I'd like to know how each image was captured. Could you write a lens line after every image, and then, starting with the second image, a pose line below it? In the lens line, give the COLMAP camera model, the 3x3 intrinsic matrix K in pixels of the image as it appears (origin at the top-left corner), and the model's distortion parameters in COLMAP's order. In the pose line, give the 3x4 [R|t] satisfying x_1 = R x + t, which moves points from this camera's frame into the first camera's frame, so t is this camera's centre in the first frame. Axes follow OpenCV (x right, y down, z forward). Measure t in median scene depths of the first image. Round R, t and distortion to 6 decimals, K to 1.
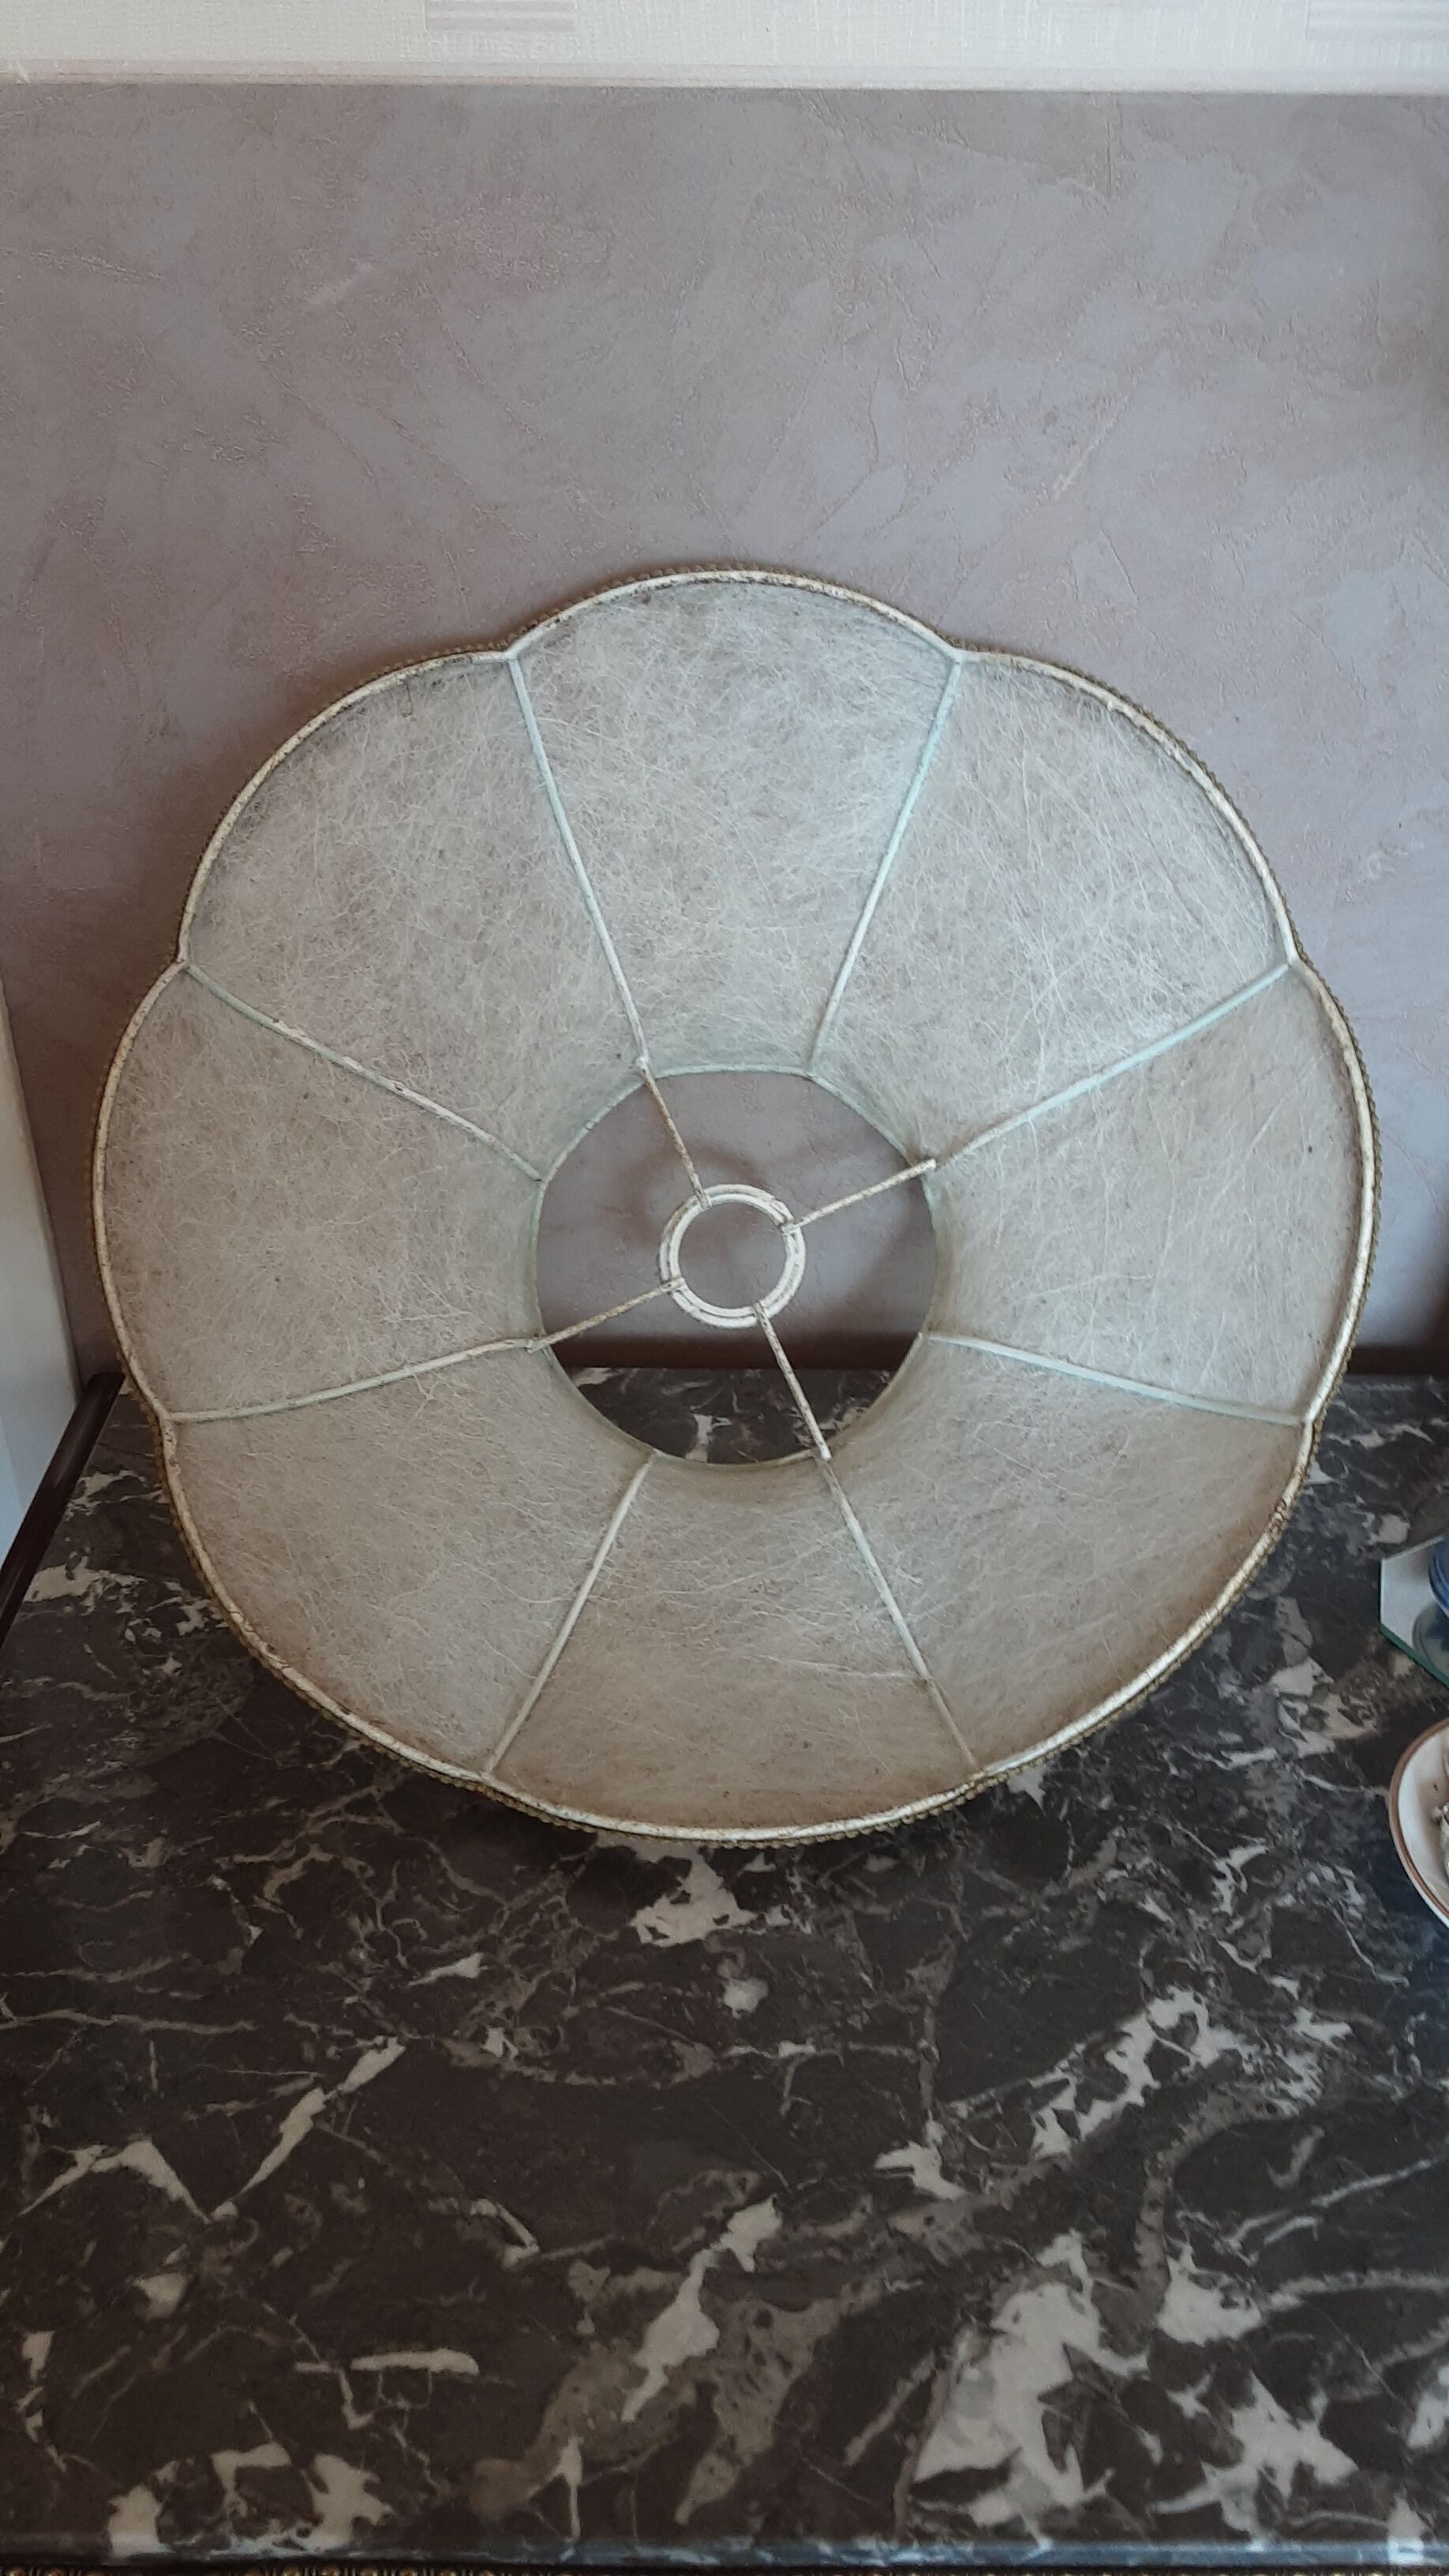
lens RADIAL K [[2108.2, 0, 749.1], [0, 2108.2, 1291.8], [0, 0, 1]] dist [0.132019, -0.222624]
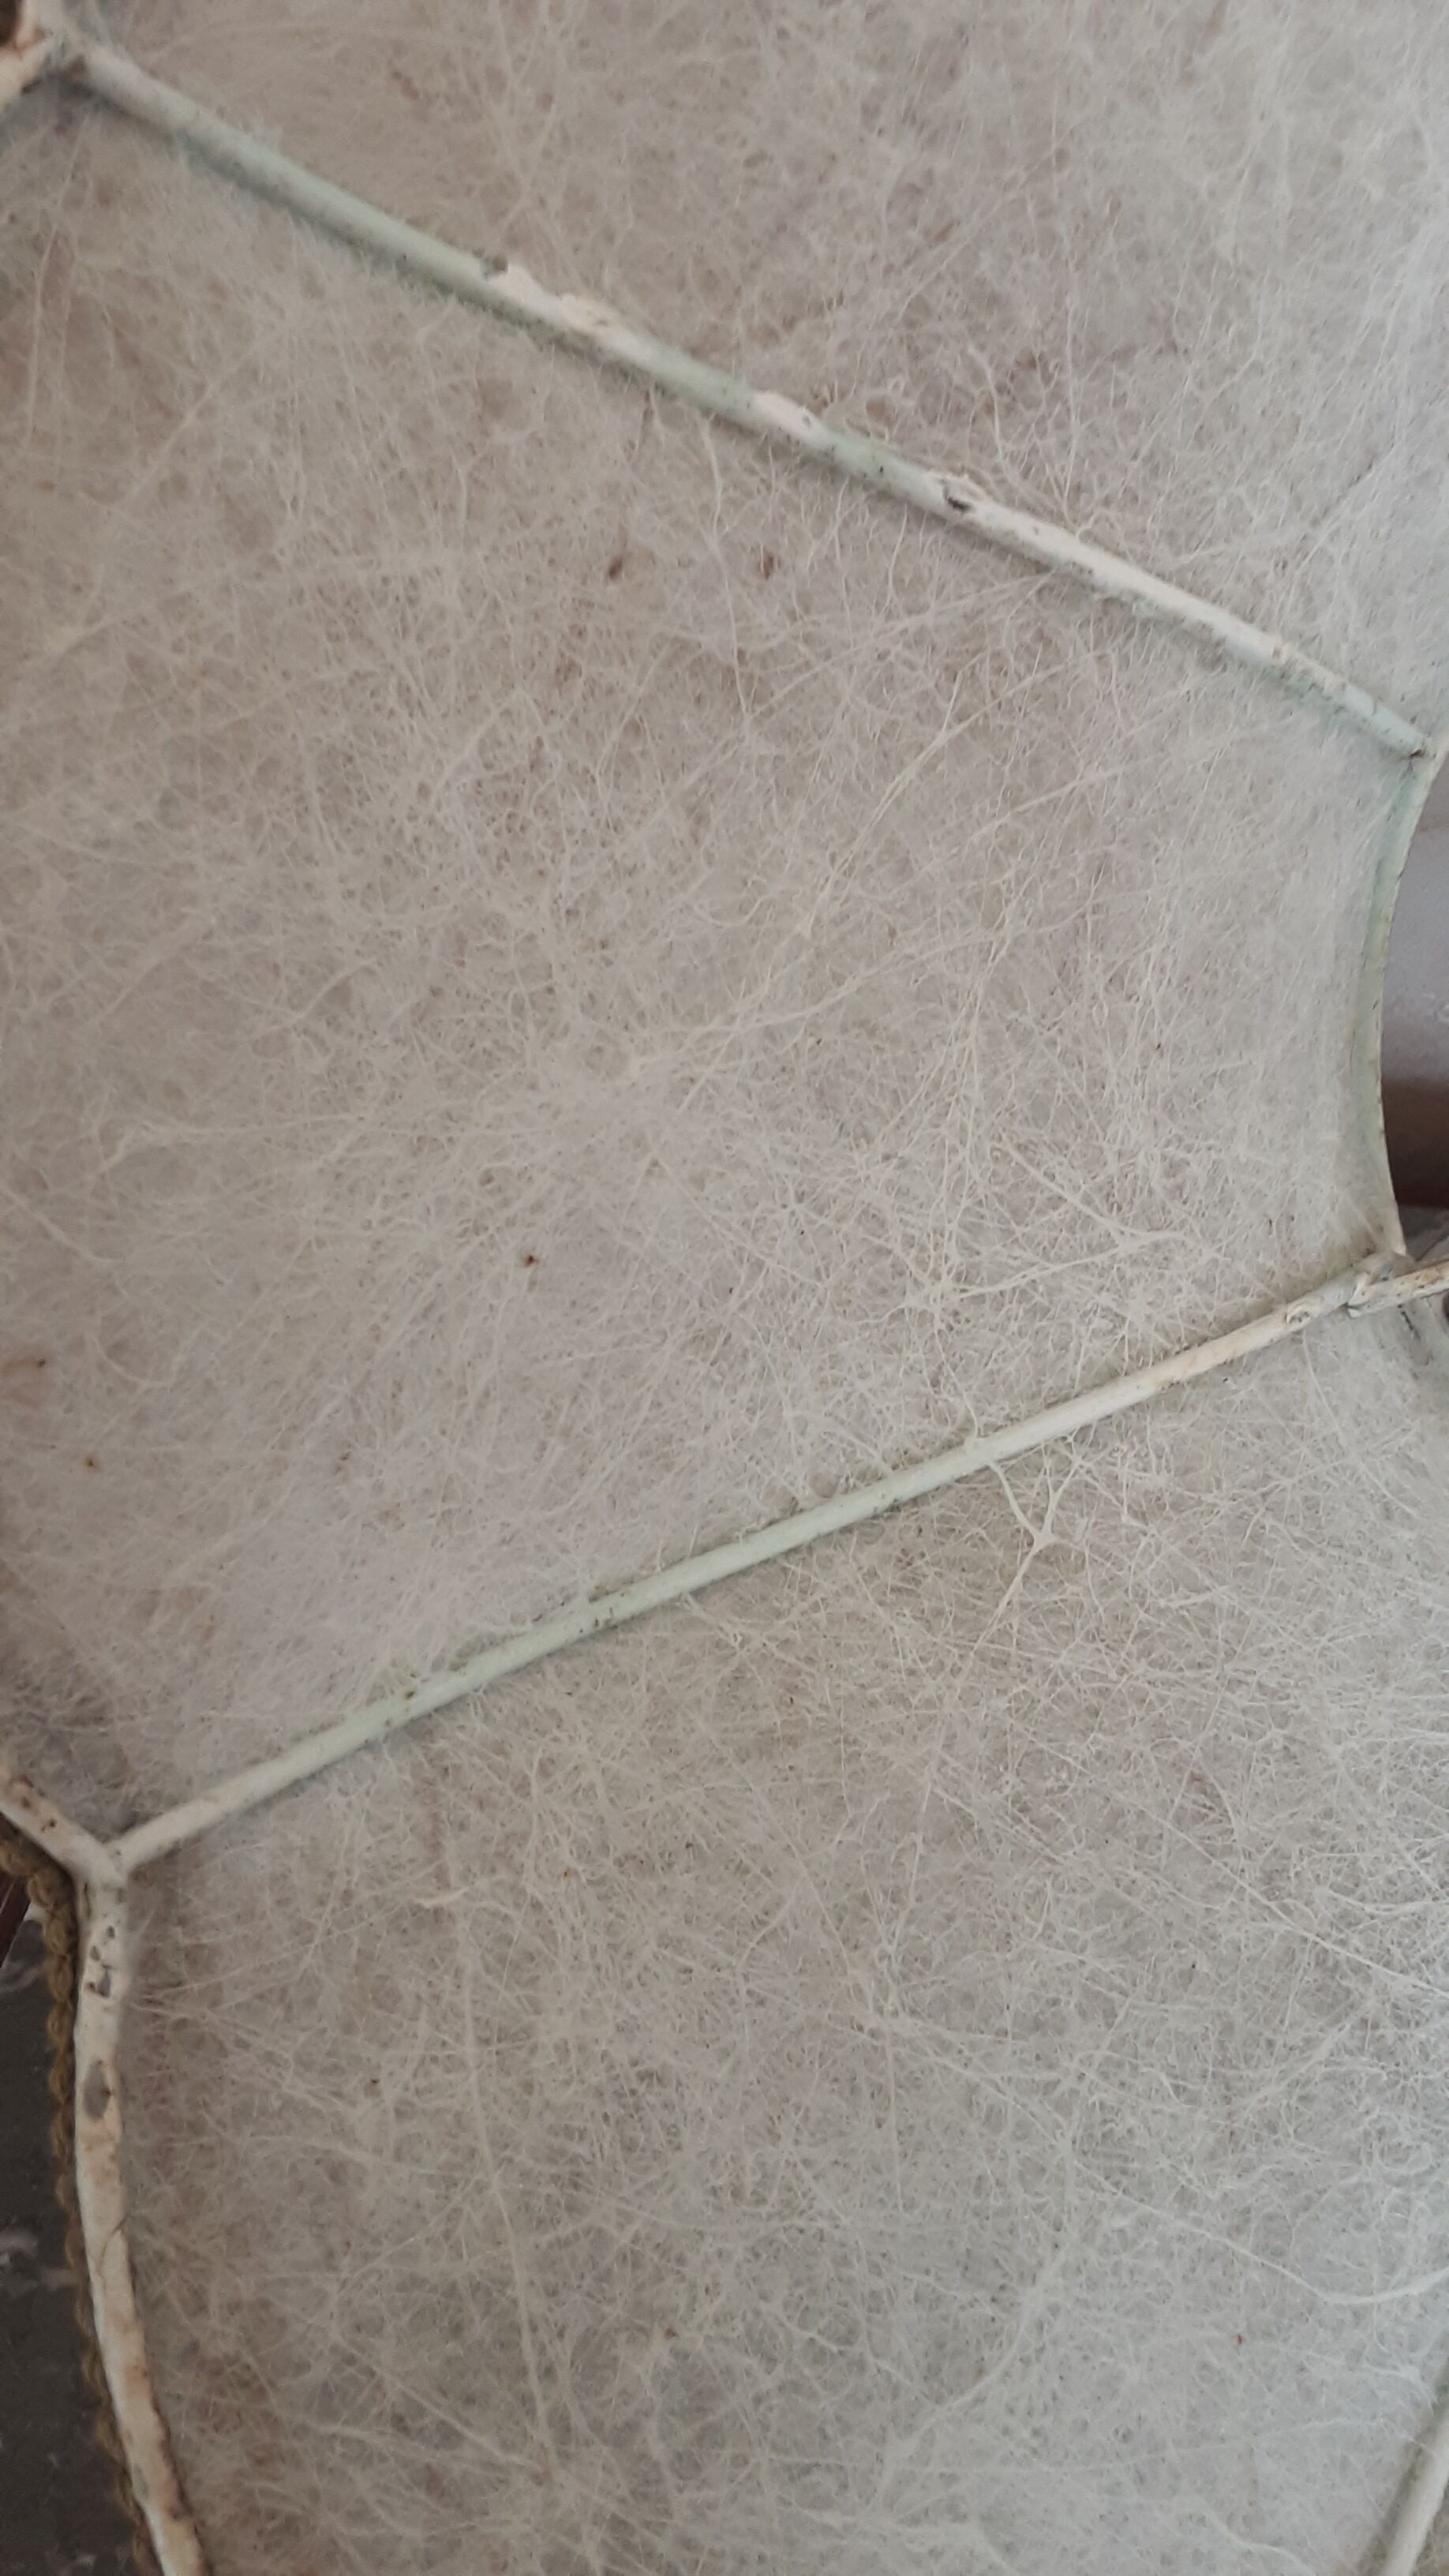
lens RADIAL K [[2108.2, 0, 743.7], [0, 2108.2, 1268.8], [0, 0, 1]] dist [0.132019, -0.222624]
pose [[0.954638, 0.073881, -0.288456, -0.105219], [0.028899, 0.941168, 0.336700, -0.097262], [0.296362, -0.329763, 0.896340, 0.714608]]
